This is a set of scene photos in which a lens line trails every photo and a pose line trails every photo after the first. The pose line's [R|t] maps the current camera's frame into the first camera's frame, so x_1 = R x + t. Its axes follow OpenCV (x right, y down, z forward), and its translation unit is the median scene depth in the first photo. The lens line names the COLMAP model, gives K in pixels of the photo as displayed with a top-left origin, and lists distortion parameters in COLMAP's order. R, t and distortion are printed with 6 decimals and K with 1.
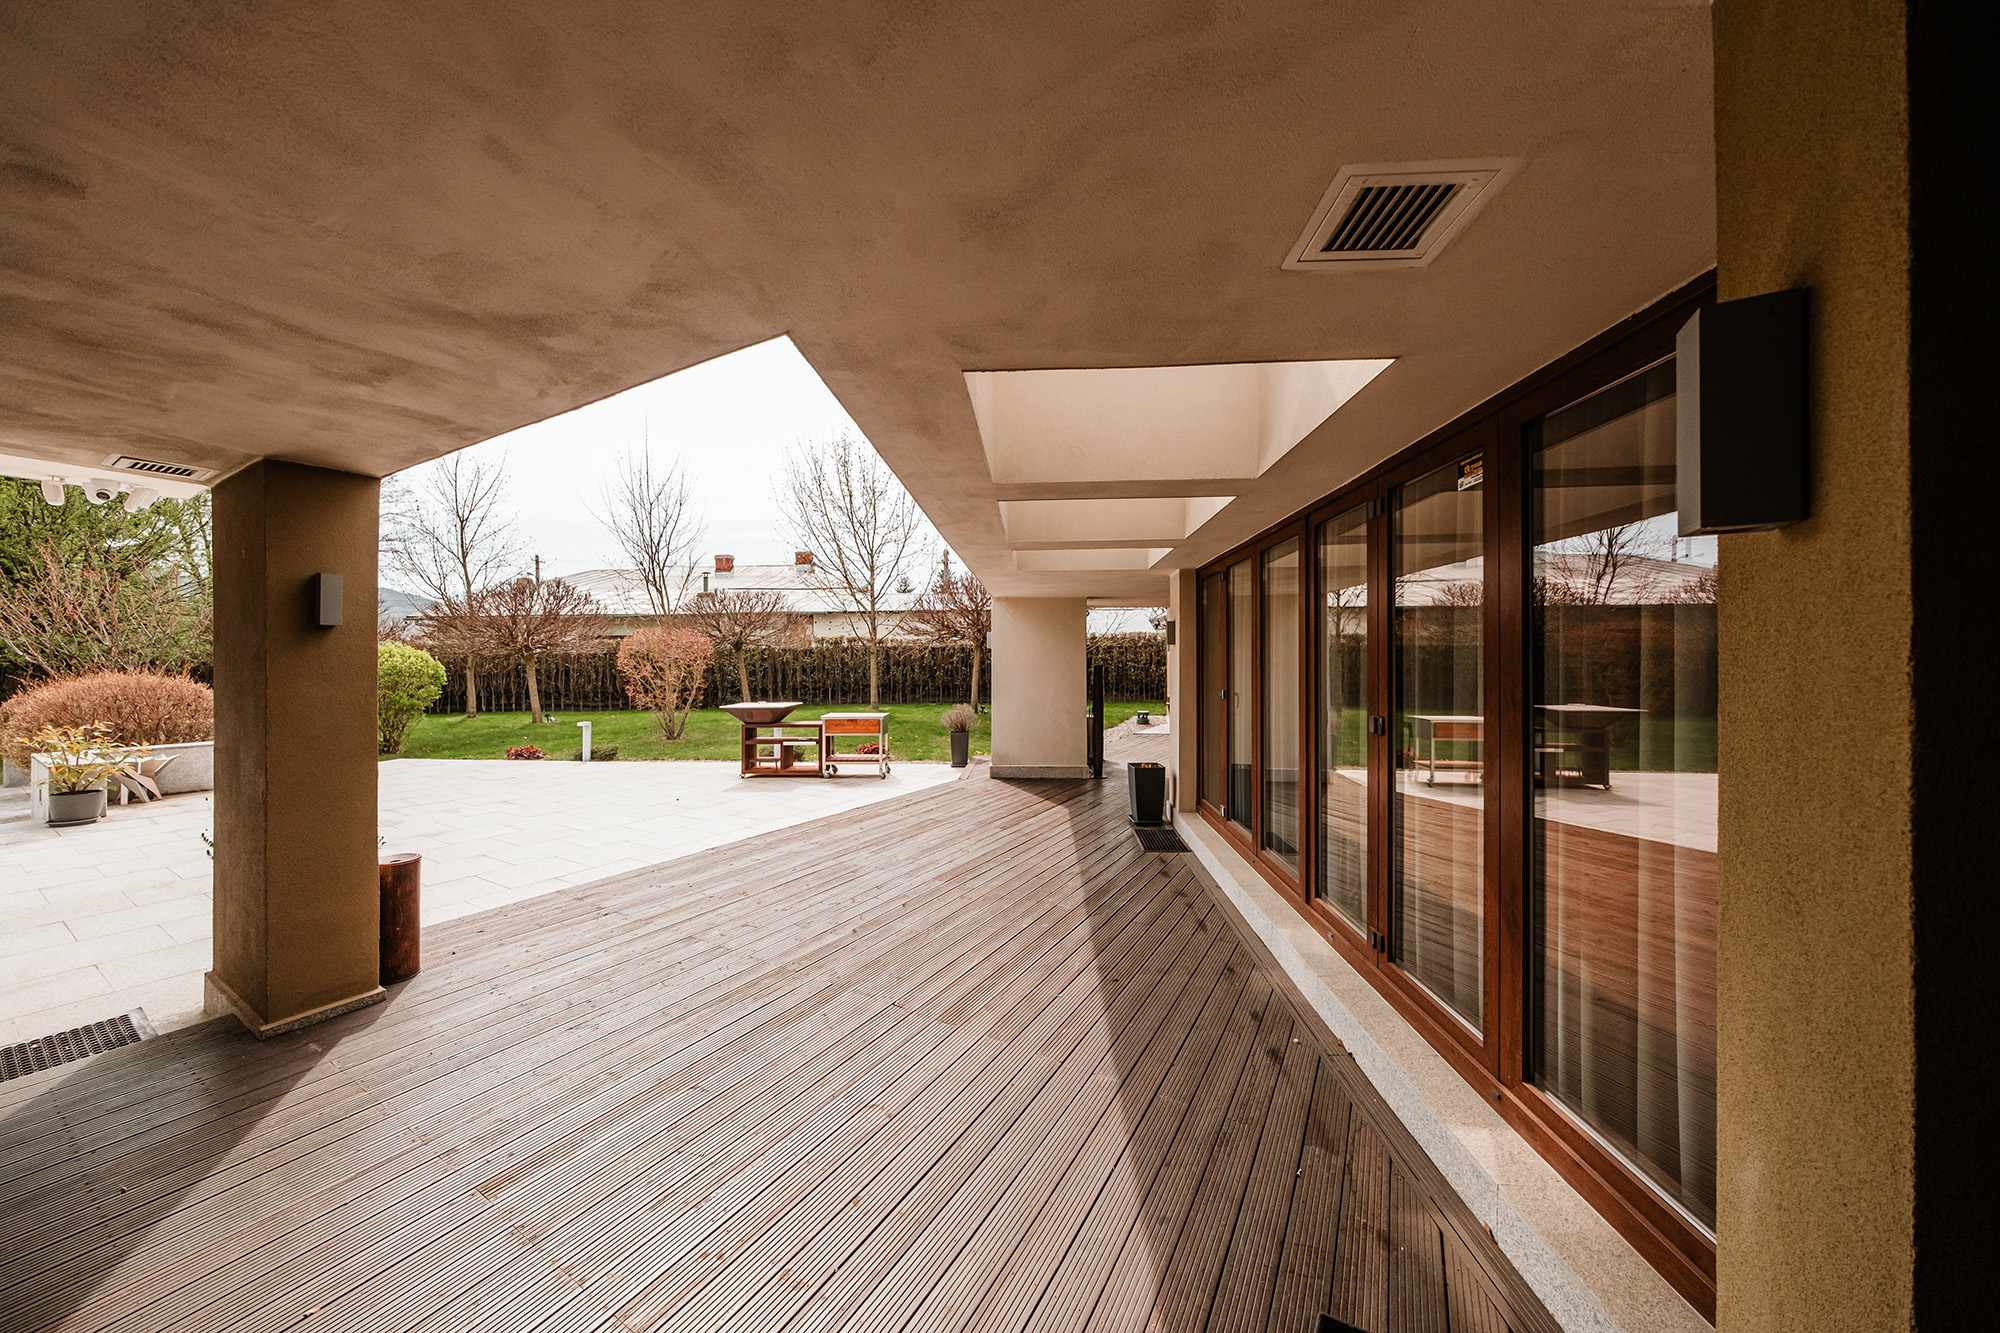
lens RADIAL K [[688.3, 0, 999.9], [0, 688.3, 651.6], [0, 0, 1]] dist [-0.007692, -0.000031]
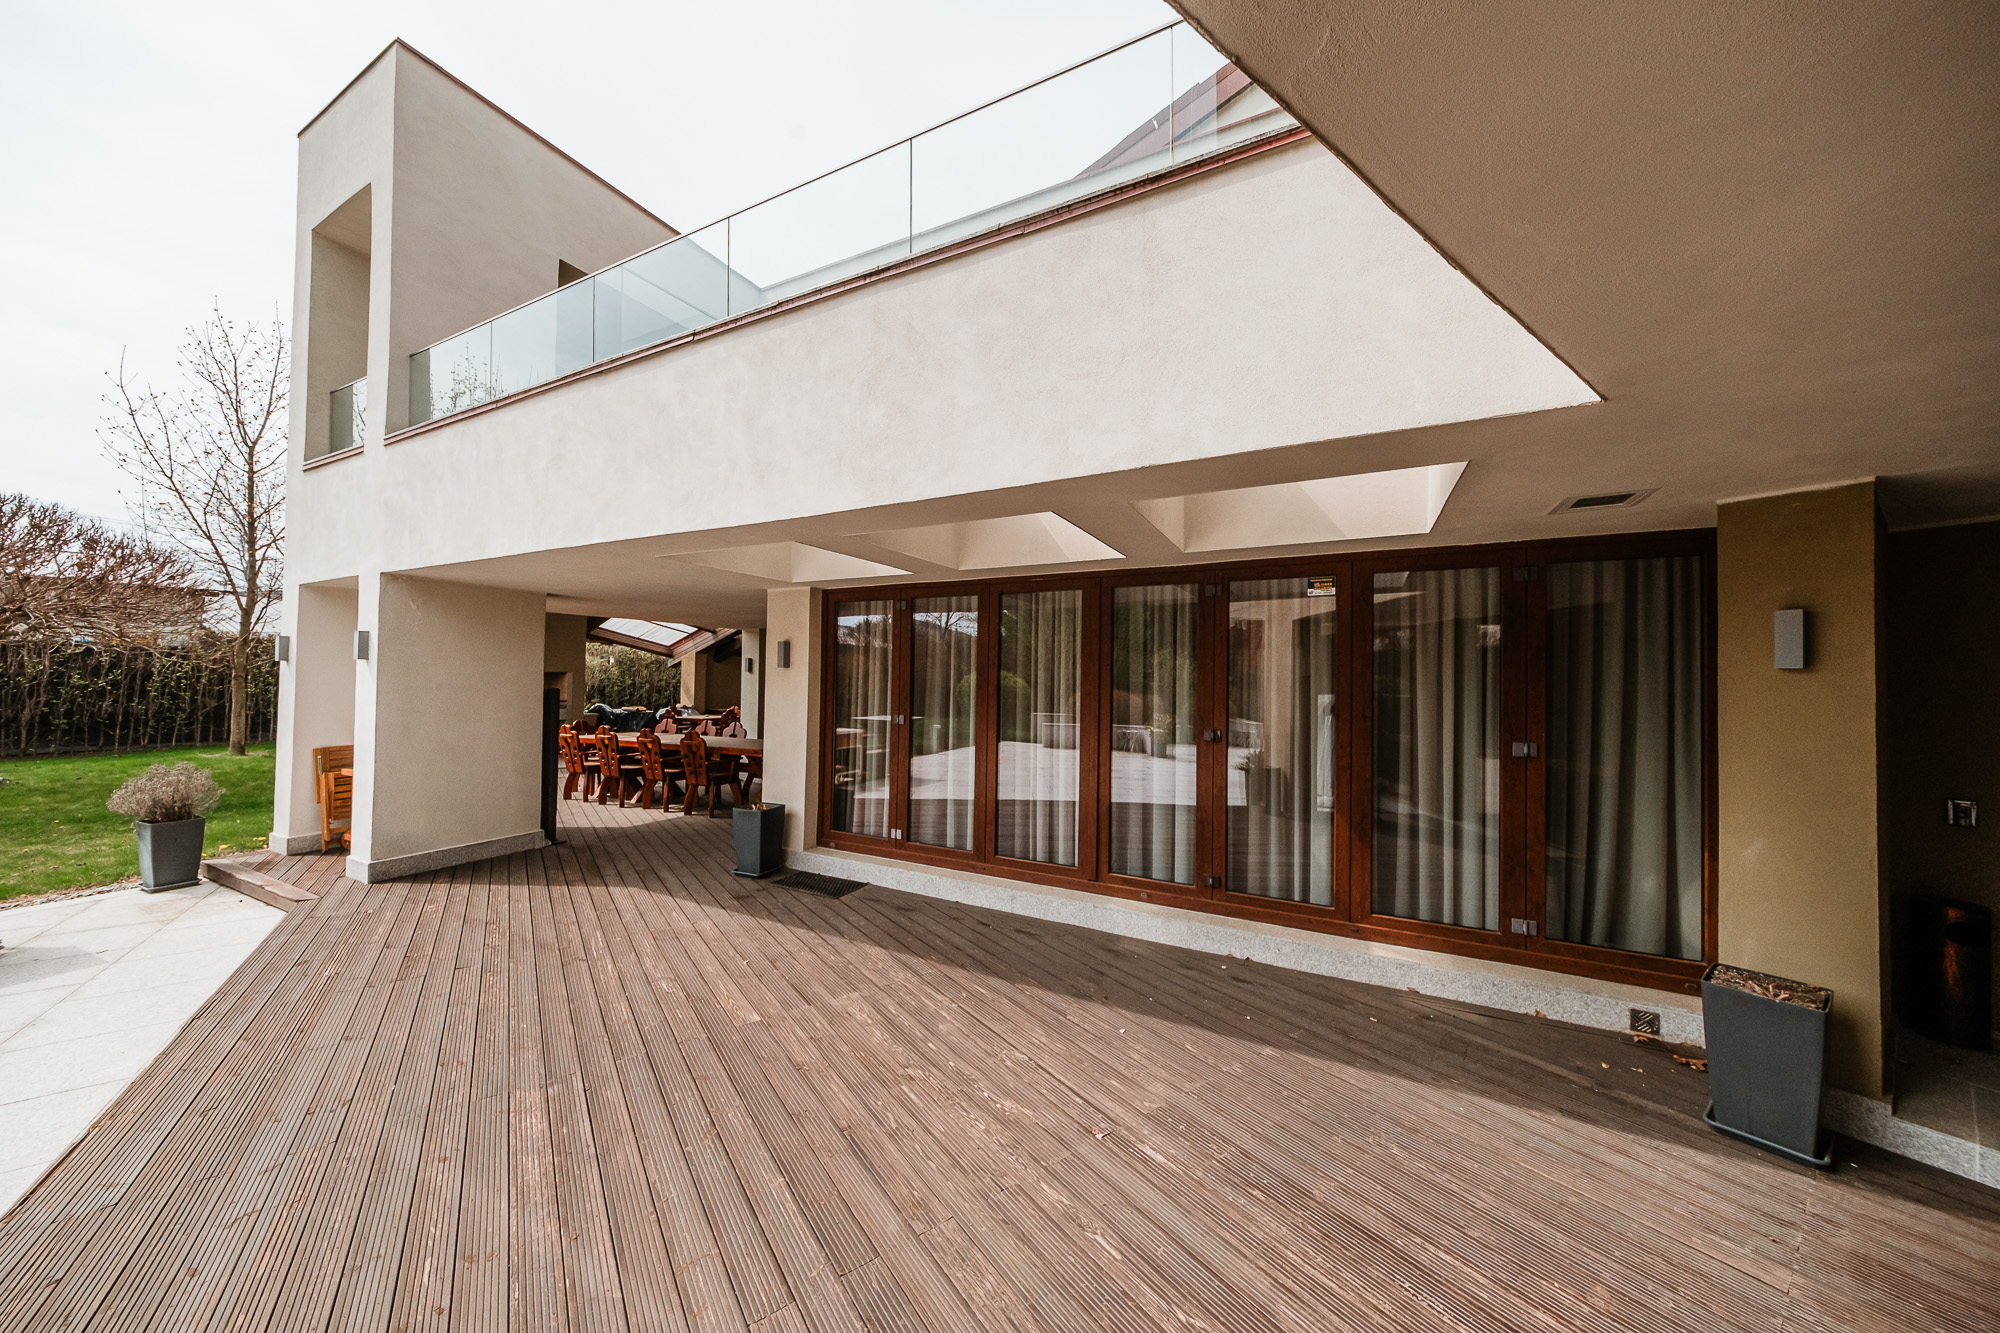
lens RADIAL K [[688.3, 0, 999.9], [0, 688.3, 651.6], [0, 0, 1]] dist [-0.007692, -0.000031]
pose [[0.425792, 0.031887, 0.904259, -0.348604], [-0.016585, 0.999486, -0.027435, -0.008959], [-0.904669, -0.003315, 0.426102, 0.276637]]
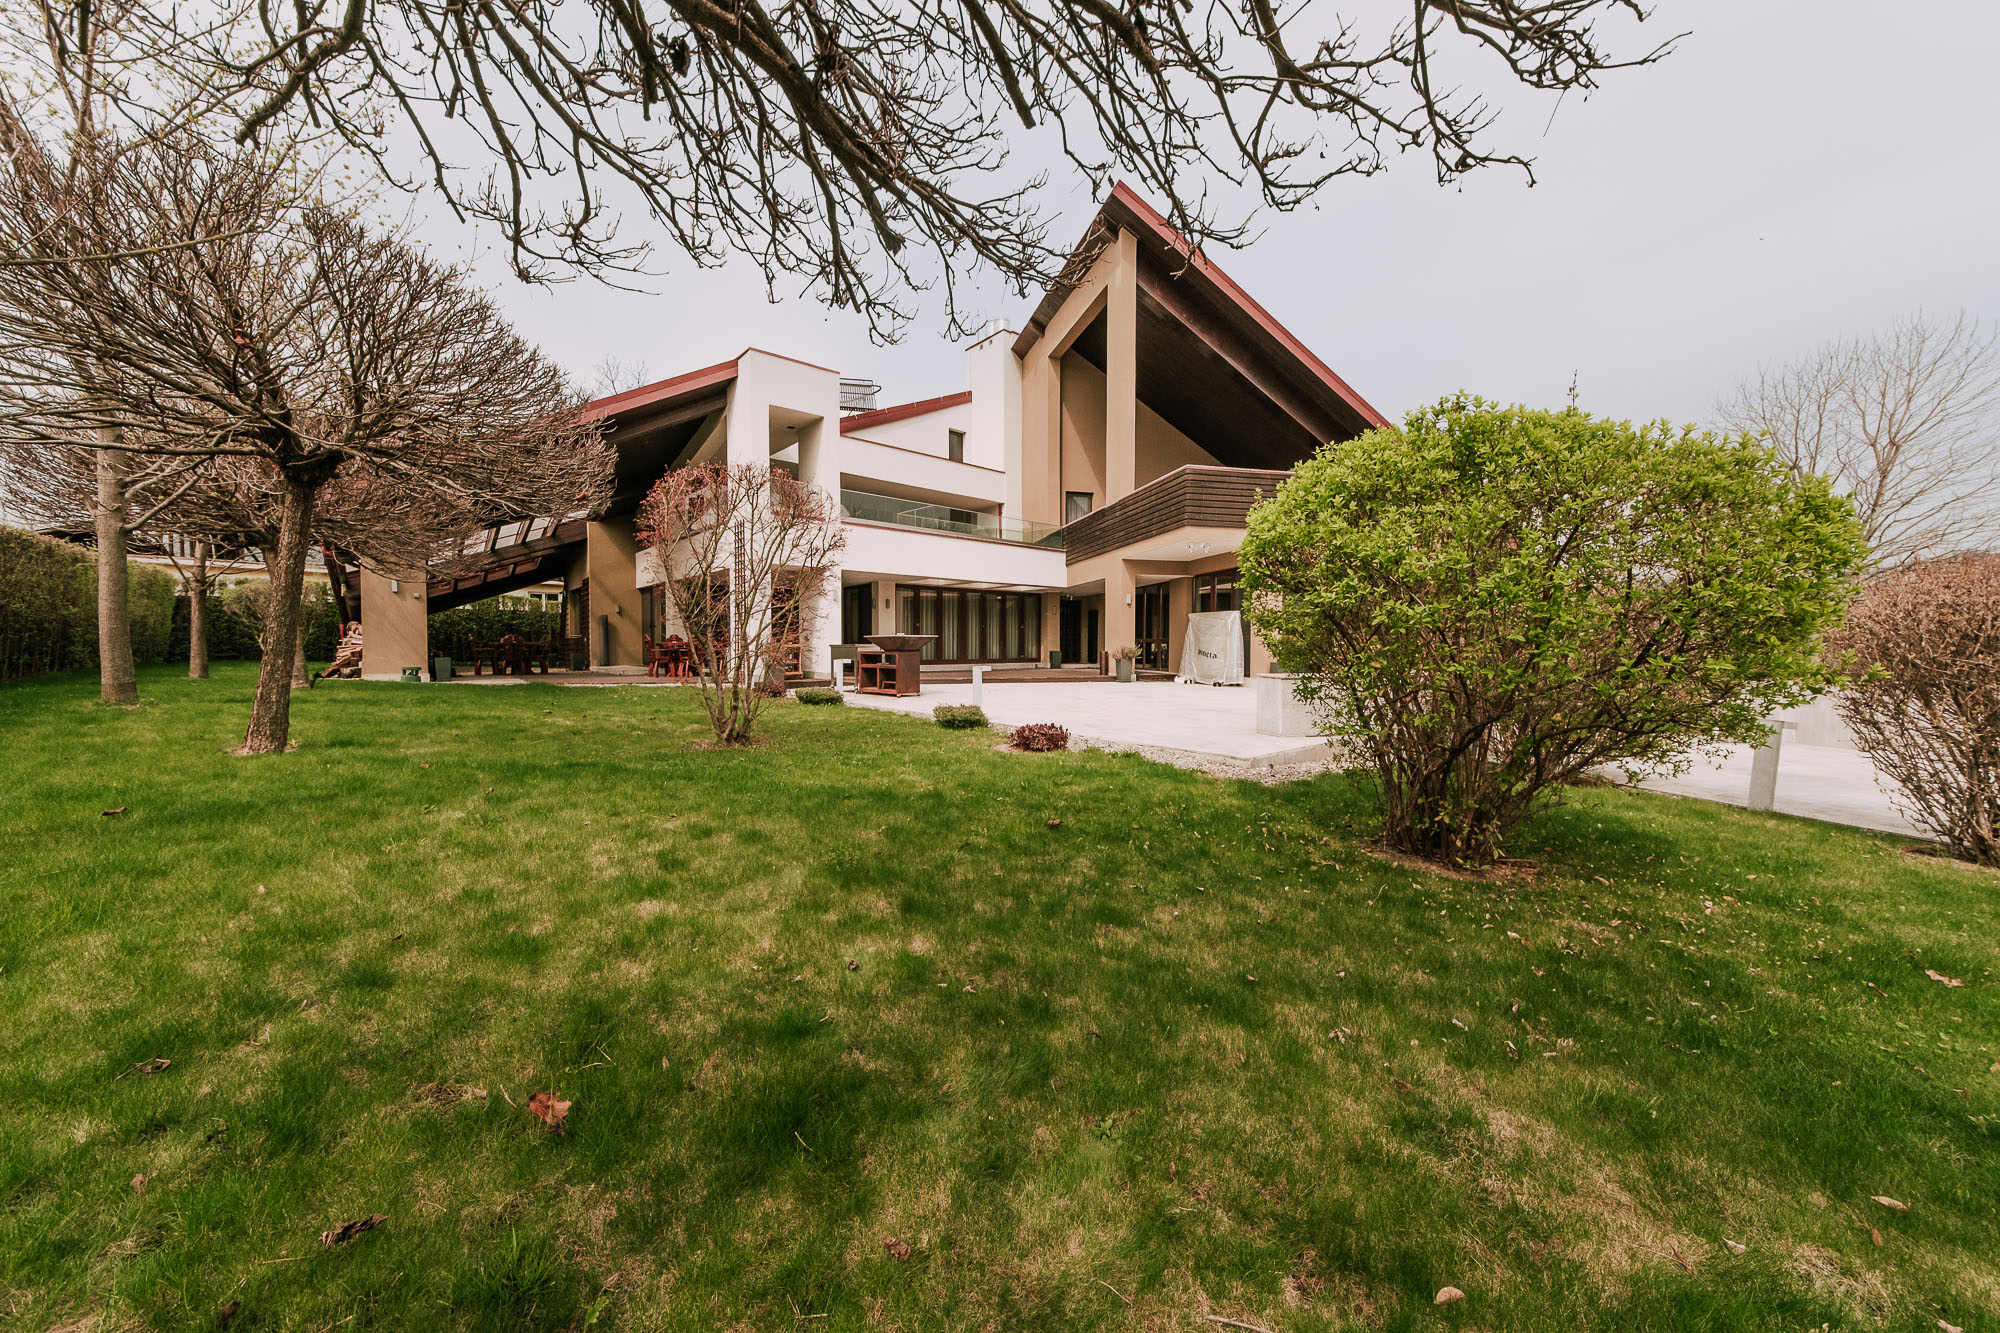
lens RADIAL K [[688.3, 0, 999.9], [0, 688.3, 651.6], [0, 0, 1]] dist [-0.007692, -0.000031]
pose [[-0.694389, -0.026148, 0.719125, -1.930254], [-0.019037, 0.999657, 0.017967, 0.101668], [-0.719348, -0.001214, -0.694649, 2.434282]]
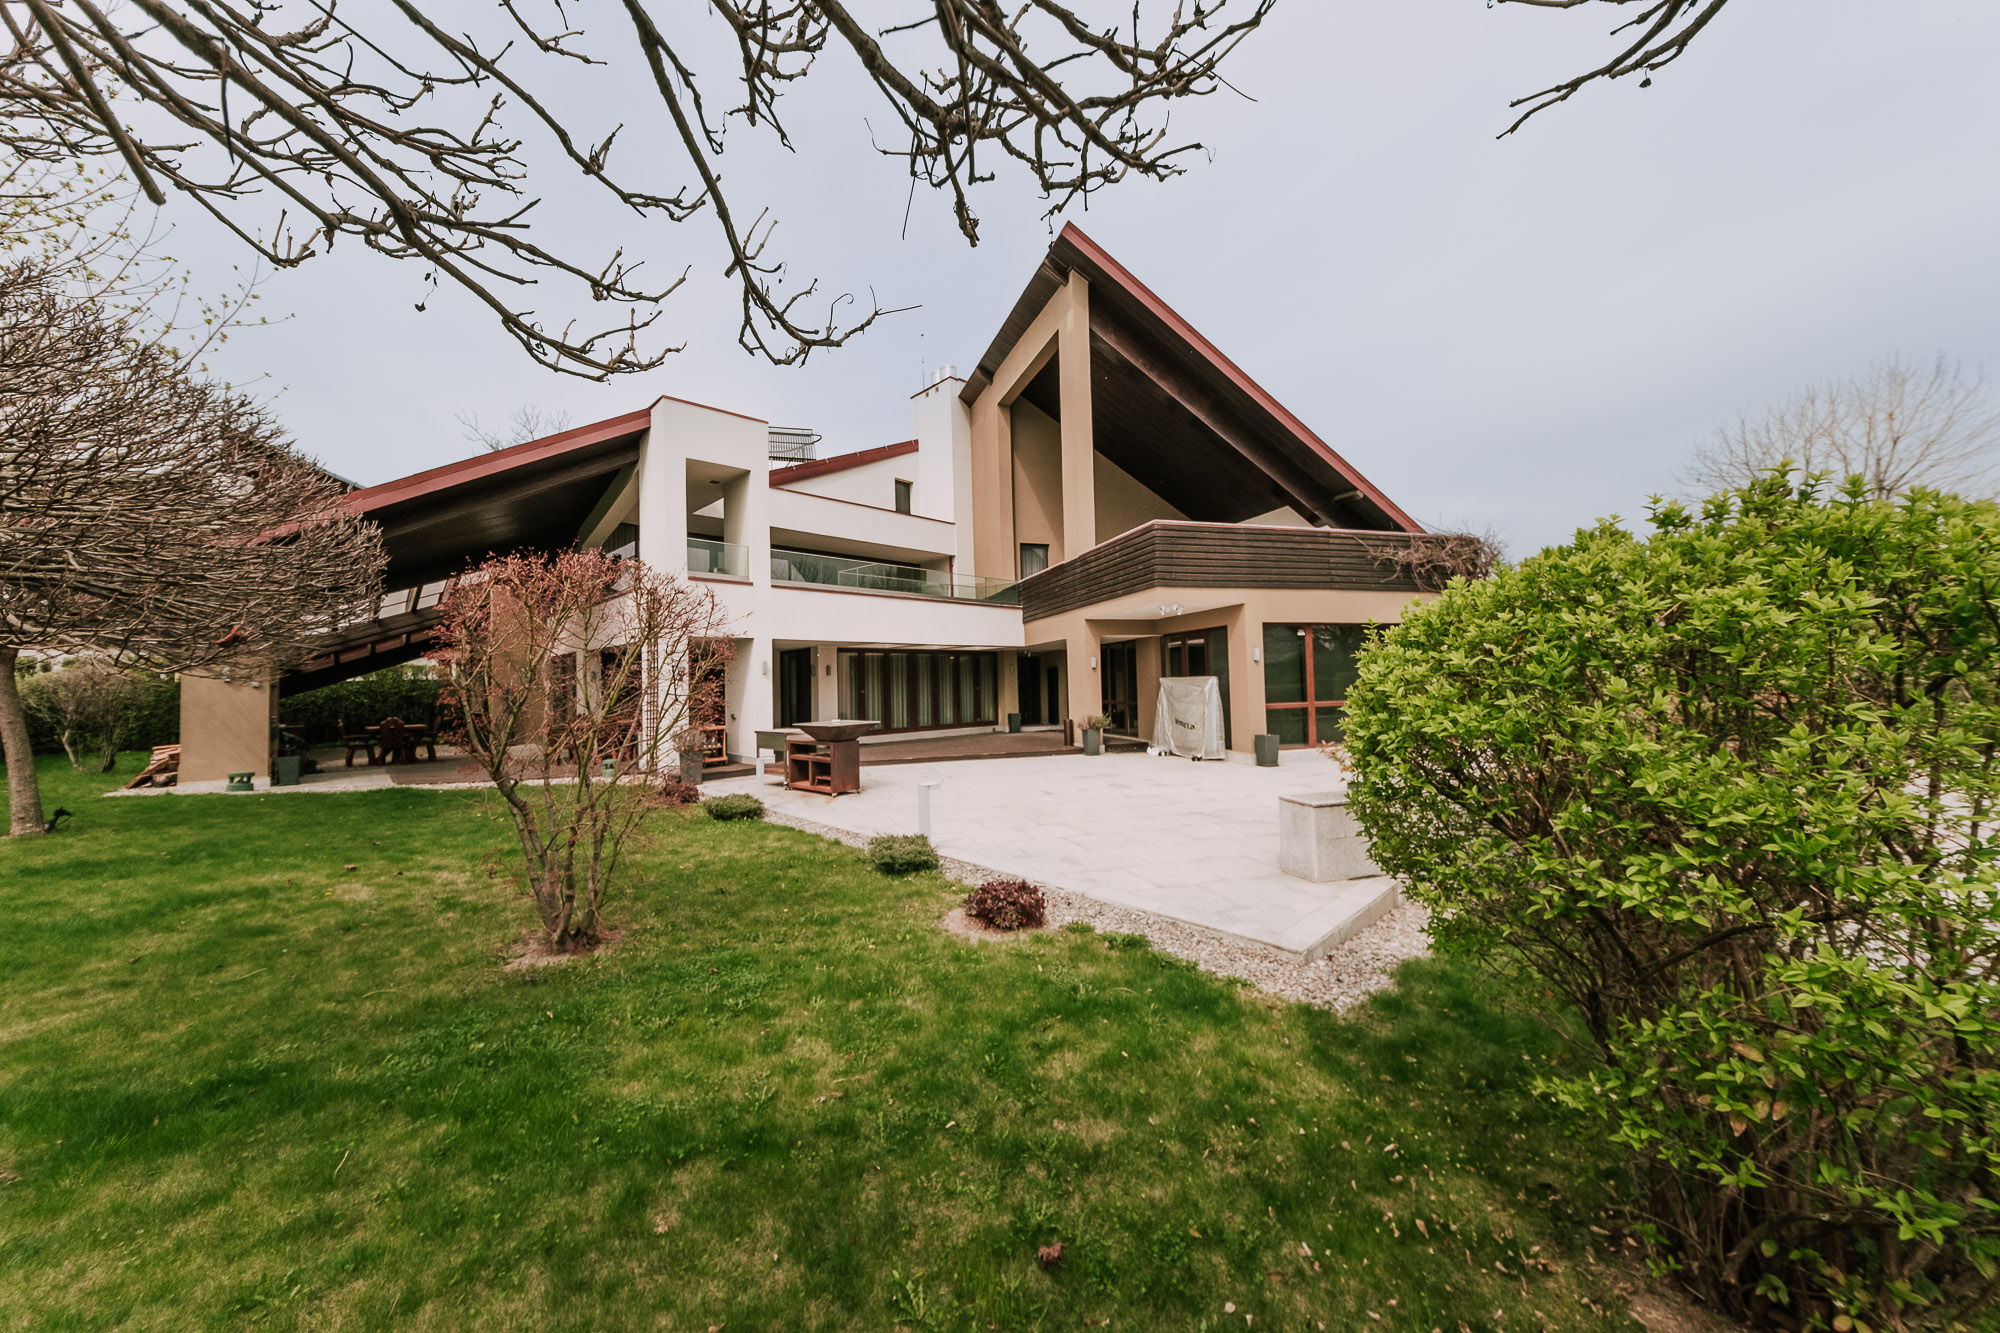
lens RADIAL K [[688.3, 0, 999.9], [0, 688.3, 651.6], [0, 0, 1]] dist [-0.007692, -0.000031]
pose [[-0.739514, 0.035910, 0.672183, -1.775359], [0.009323, 0.999027, -0.043115, 0.013454], [-0.673077, -0.025617, -0.739129, 2.276395]]
